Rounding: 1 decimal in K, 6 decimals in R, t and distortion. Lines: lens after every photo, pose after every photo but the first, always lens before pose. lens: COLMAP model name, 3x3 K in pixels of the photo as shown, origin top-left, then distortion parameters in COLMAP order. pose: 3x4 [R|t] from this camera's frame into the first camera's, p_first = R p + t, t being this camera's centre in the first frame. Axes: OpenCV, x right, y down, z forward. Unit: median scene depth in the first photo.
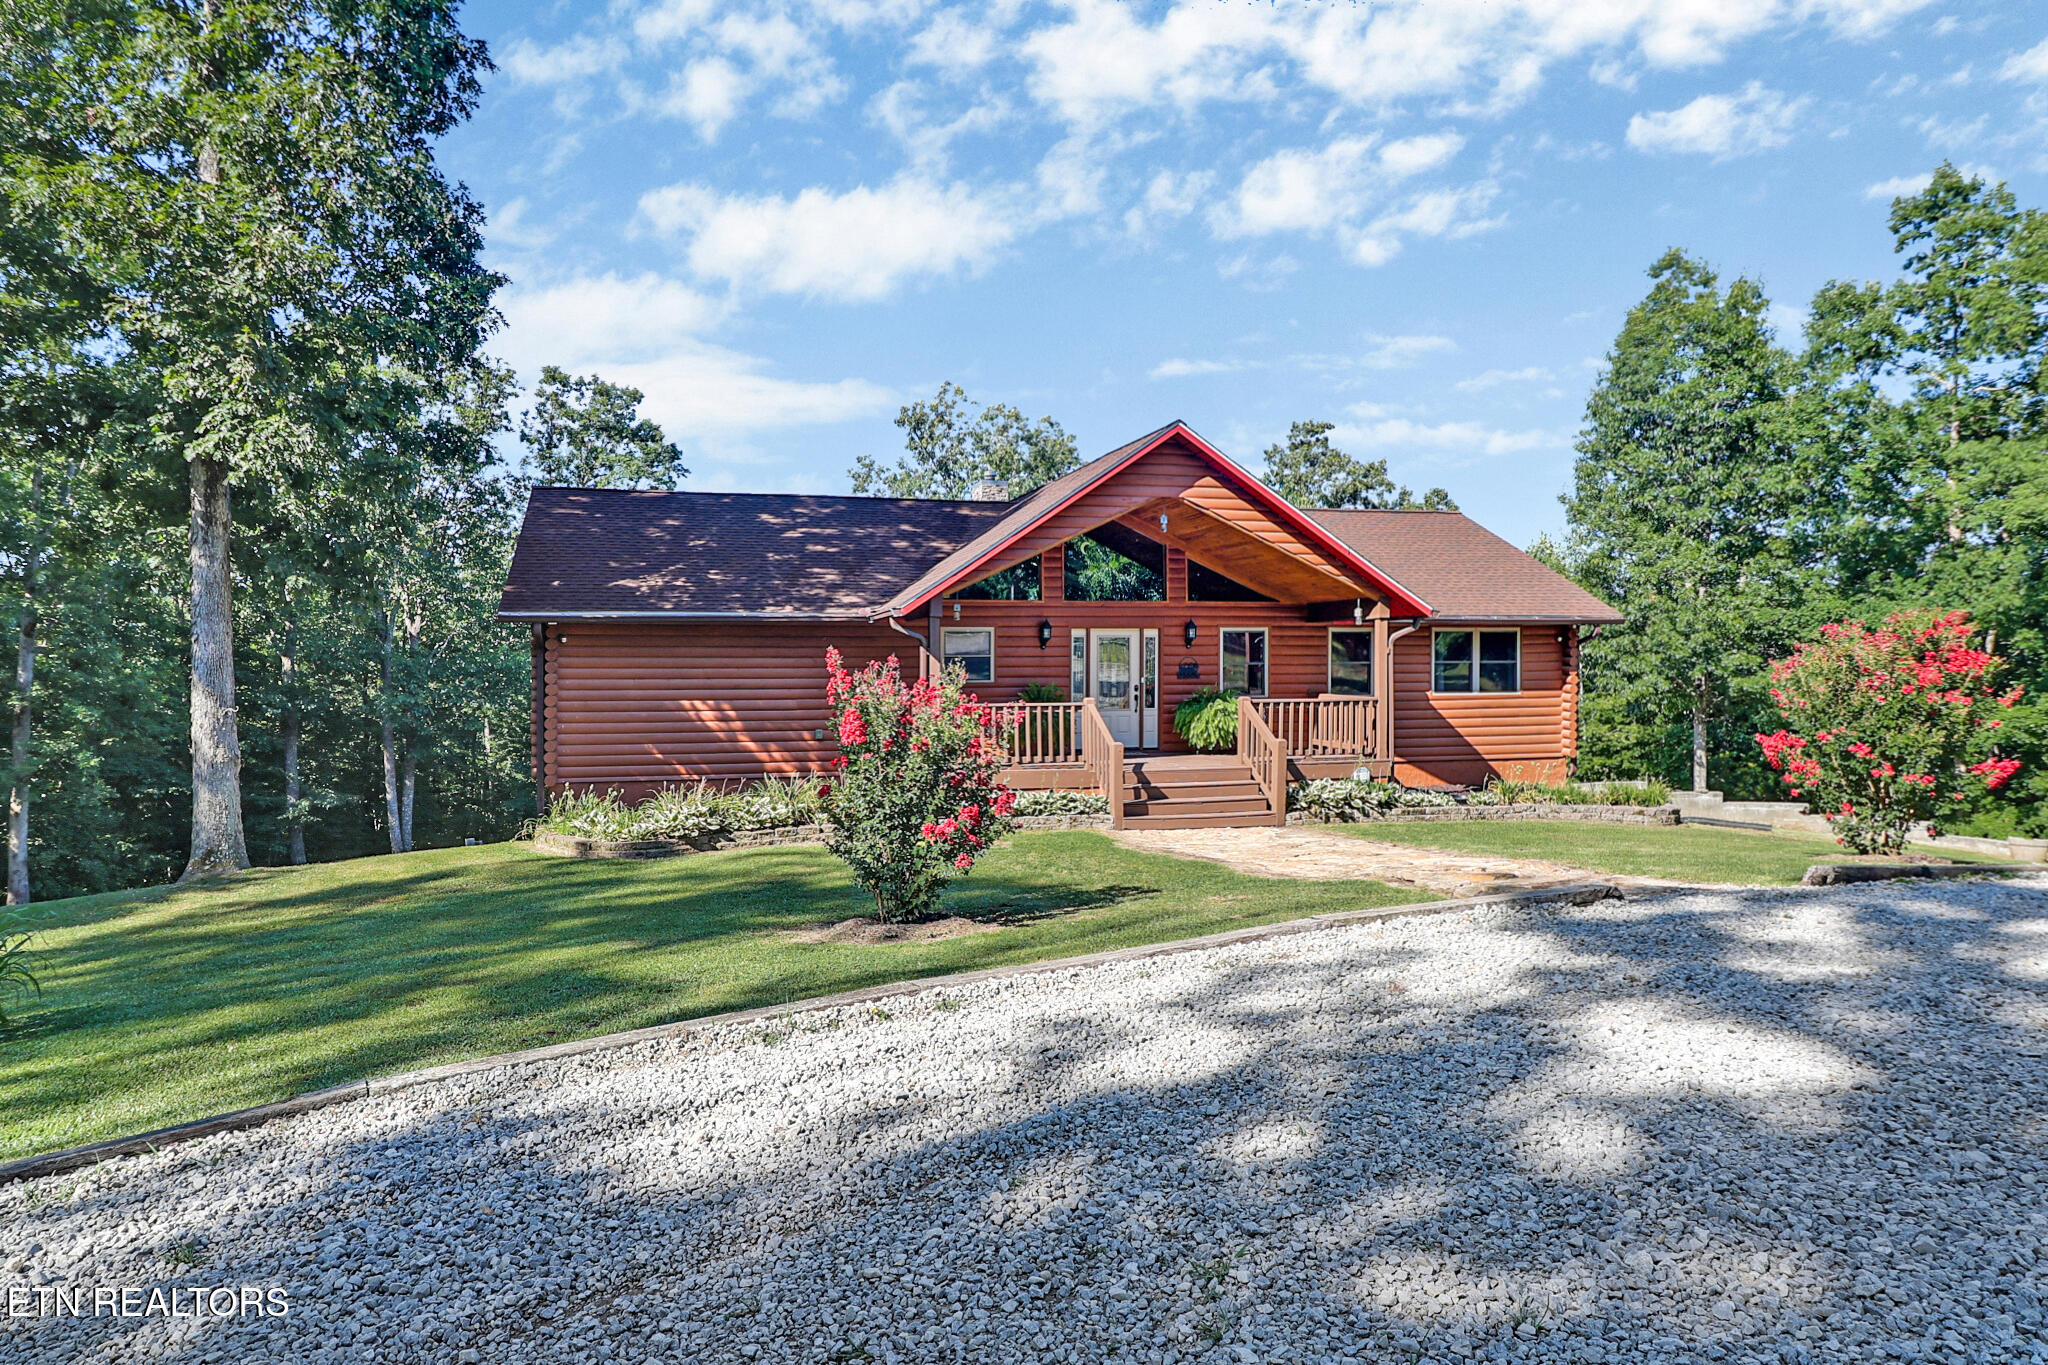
lens RADIAL K [[1252.5, 0, 1024.0], [0, 1252.5, 682.5], [0, 0, 1]] dist [0.012594, -0.024766]
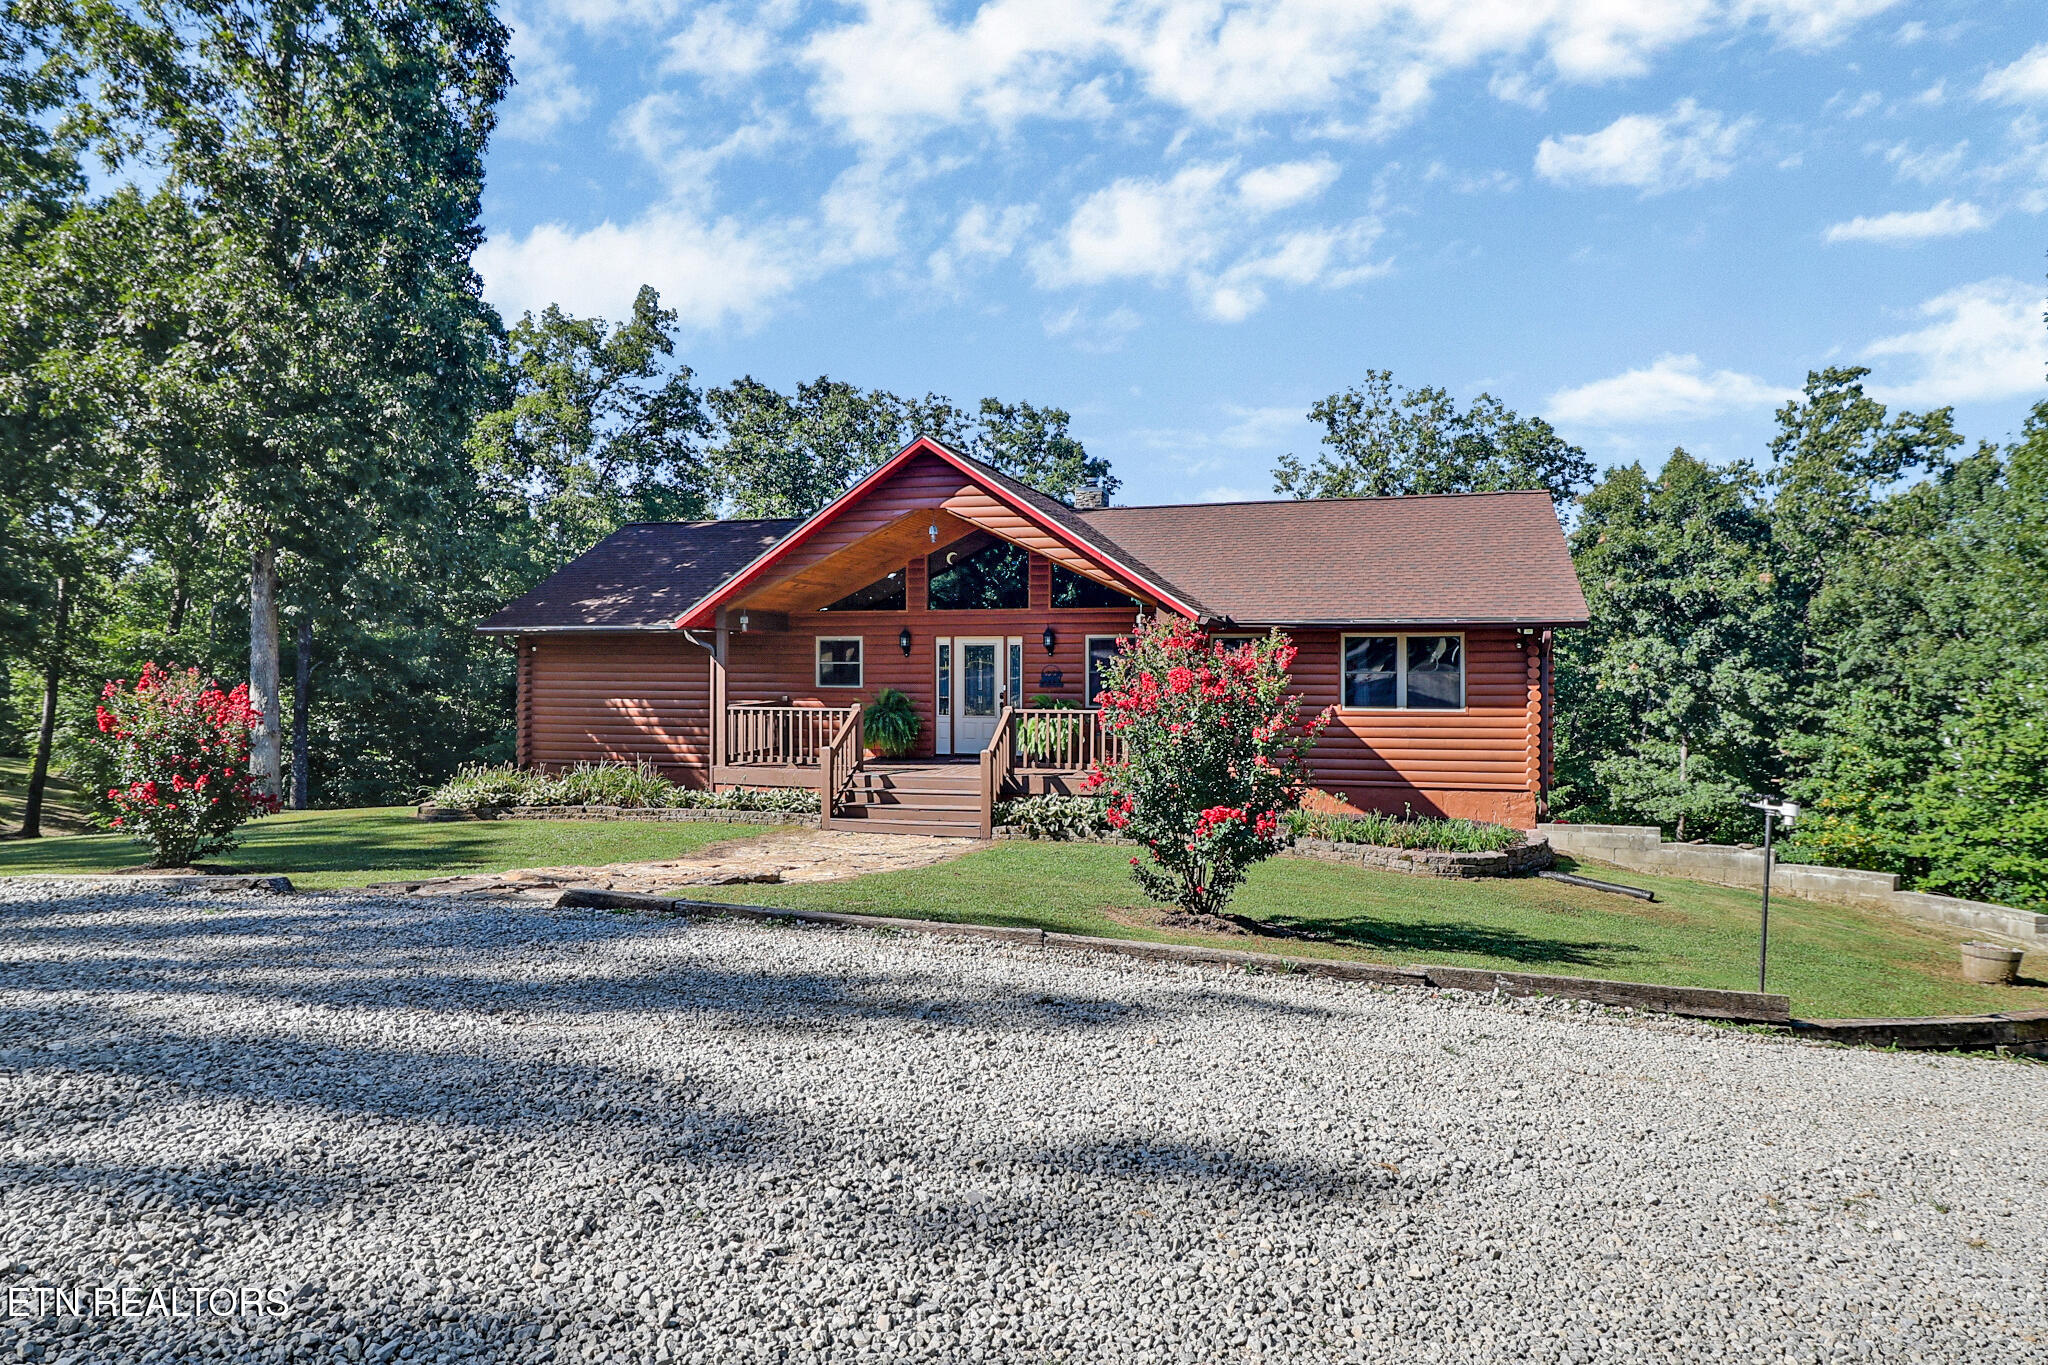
lens RADIAL K [[1252.5, 0, 1024.0], [0, 1252.5, 682.5], [0, 0, 1]] dist [0.012594, -0.024766]
pose [[0.862381, 0.014080, -0.506064, 0.611989], [-0.013410, 0.999898, 0.004968, -0.011194], [0.506083, 0.002502, 0.862481, 0.142292]]
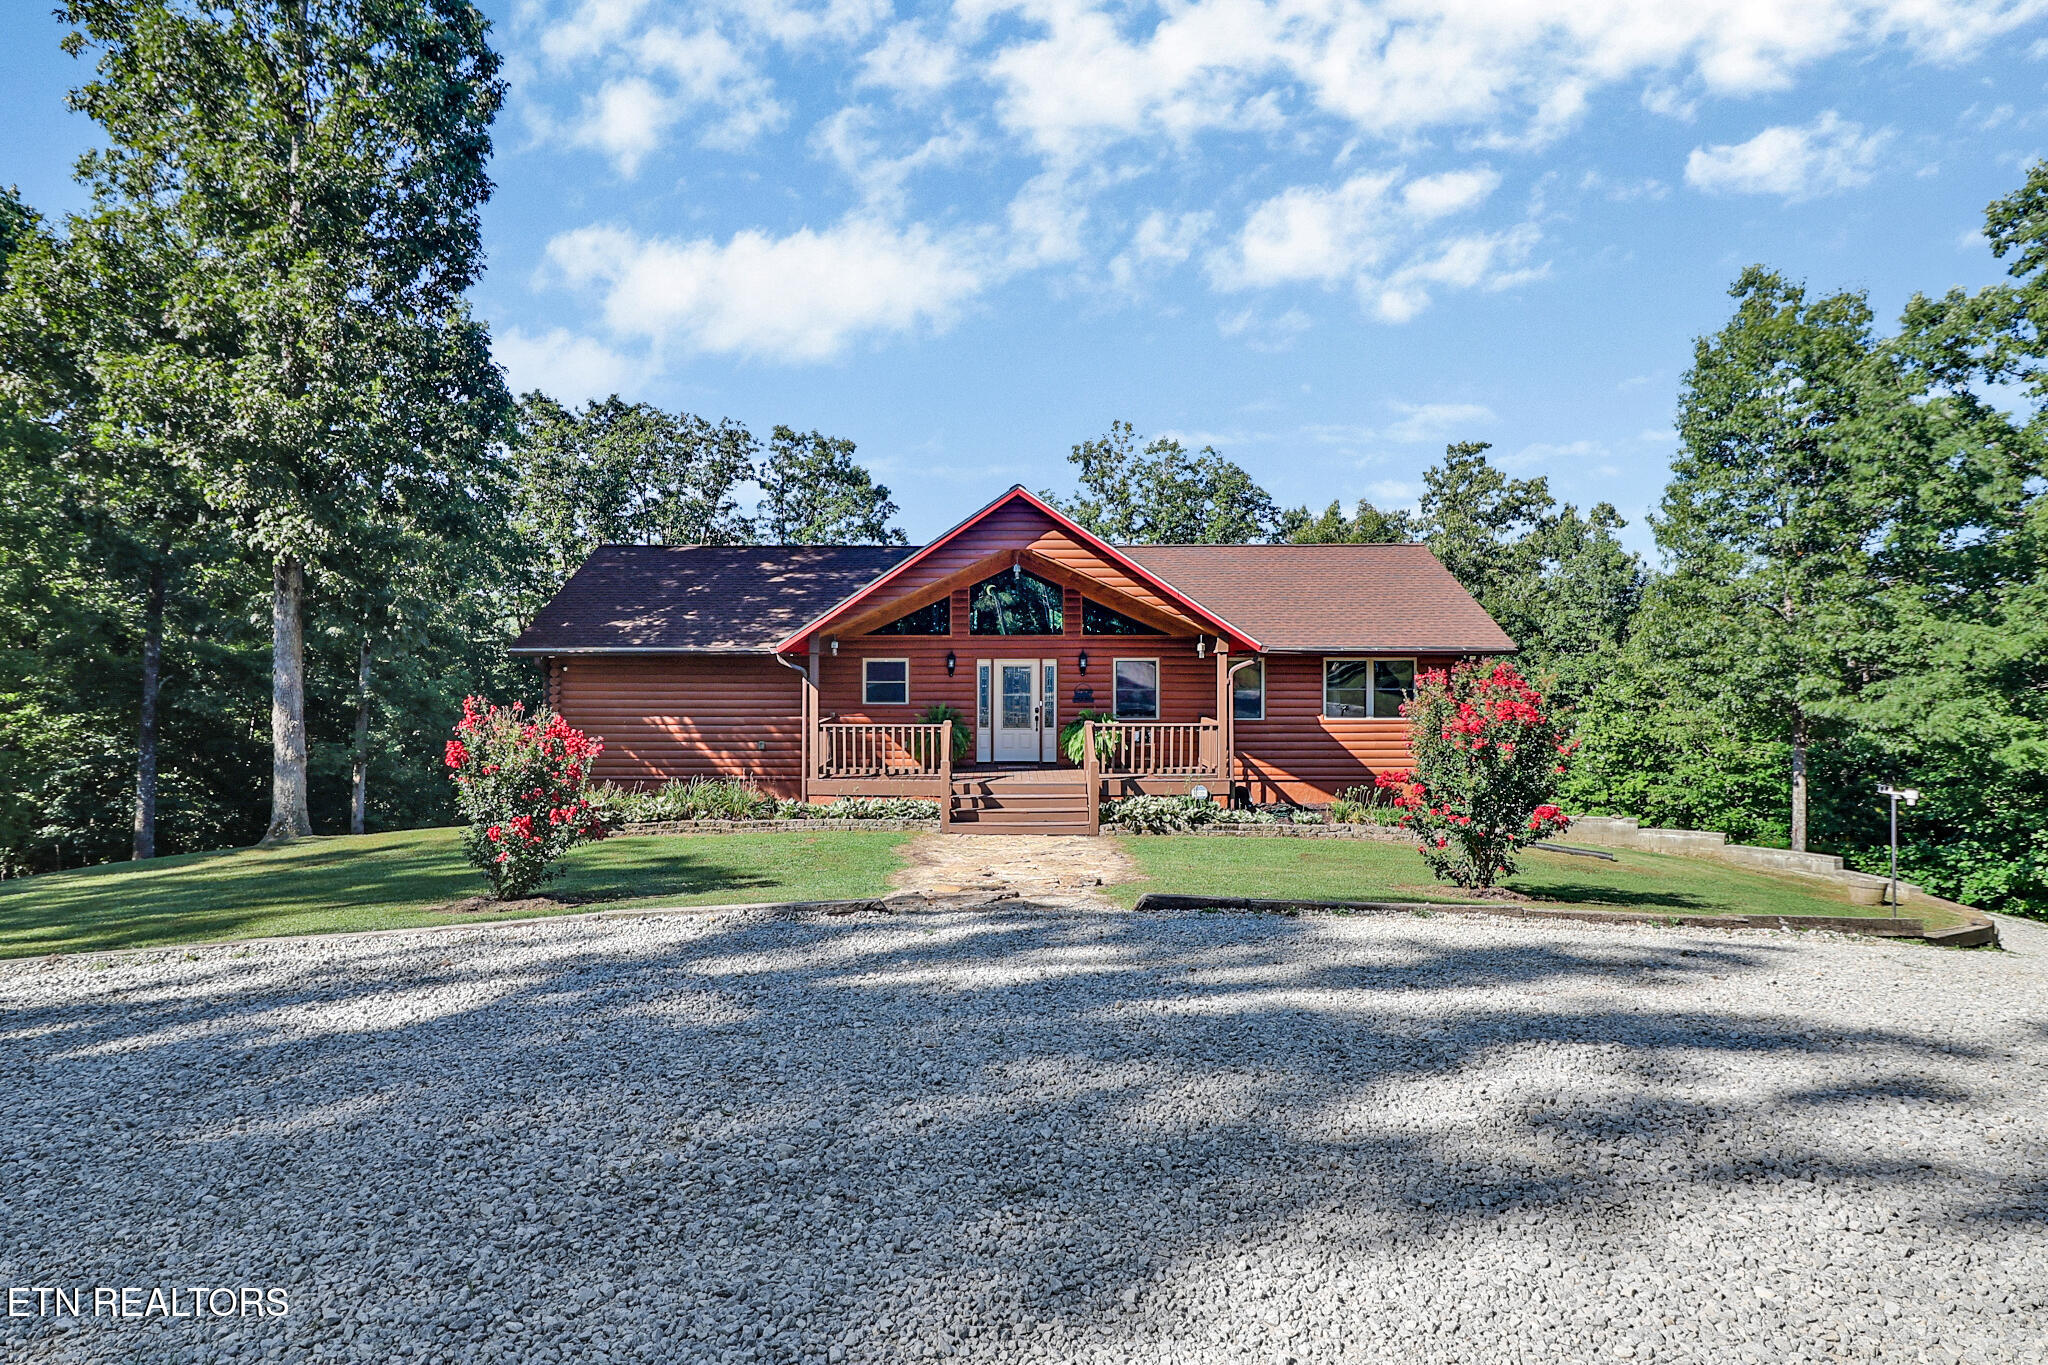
lens RADIAL K [[1139.7, 0, 1024.0], [0, 1139.7, 682.5], [0, 0, 1]] dist [0.006594, -0.027269]
pose [[0.969933, 0.009130, -0.243200, 0.333273], [-0.009014, 0.999958, 0.001590, -0.022624], [0.243204, 0.000650, 0.969975, -0.024129]]
